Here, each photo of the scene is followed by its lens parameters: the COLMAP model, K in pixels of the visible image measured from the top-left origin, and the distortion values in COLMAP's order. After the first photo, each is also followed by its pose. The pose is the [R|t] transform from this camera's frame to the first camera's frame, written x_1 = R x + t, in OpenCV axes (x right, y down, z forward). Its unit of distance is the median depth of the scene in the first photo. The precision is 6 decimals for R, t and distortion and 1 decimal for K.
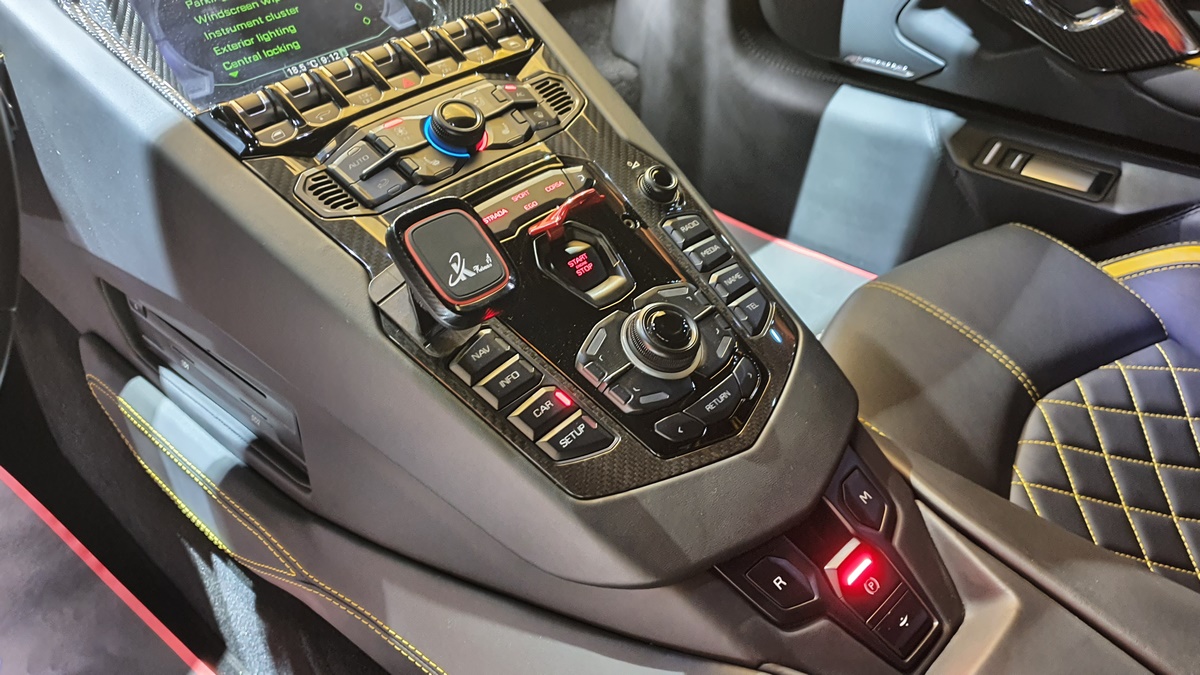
lens RADIAL K [[979.8, 0, 603.8], [0, 979.8, 328.9], [0, 0, 1]] dist [0.026741, -0.018210]
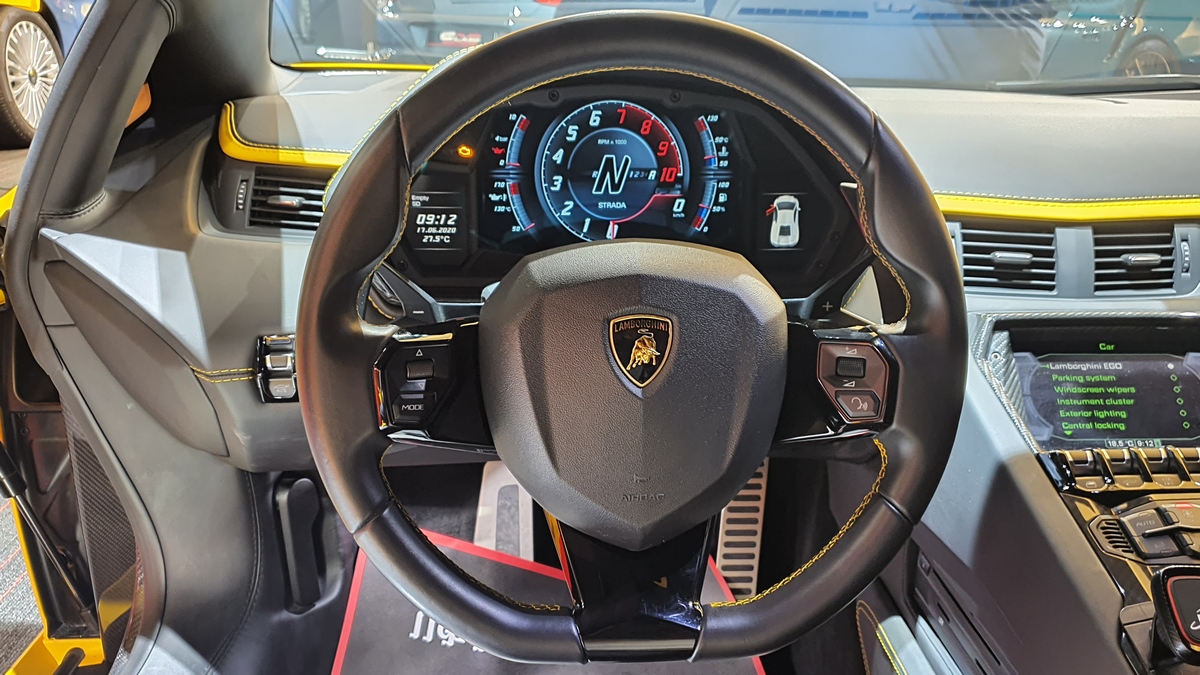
lens RADIAL K [[1076.0, 0, 601.7], [0, 1076.0, 343.0], [0, 0, 1]] dist [0.002276, -0.033172]
pose [[0.724031, 0.254113, -0.641253, 0.078664], [-0.442154, 0.884524, -0.148715, 0.143996], [0.529414, 0.391207, 0.752780, -0.530591]]
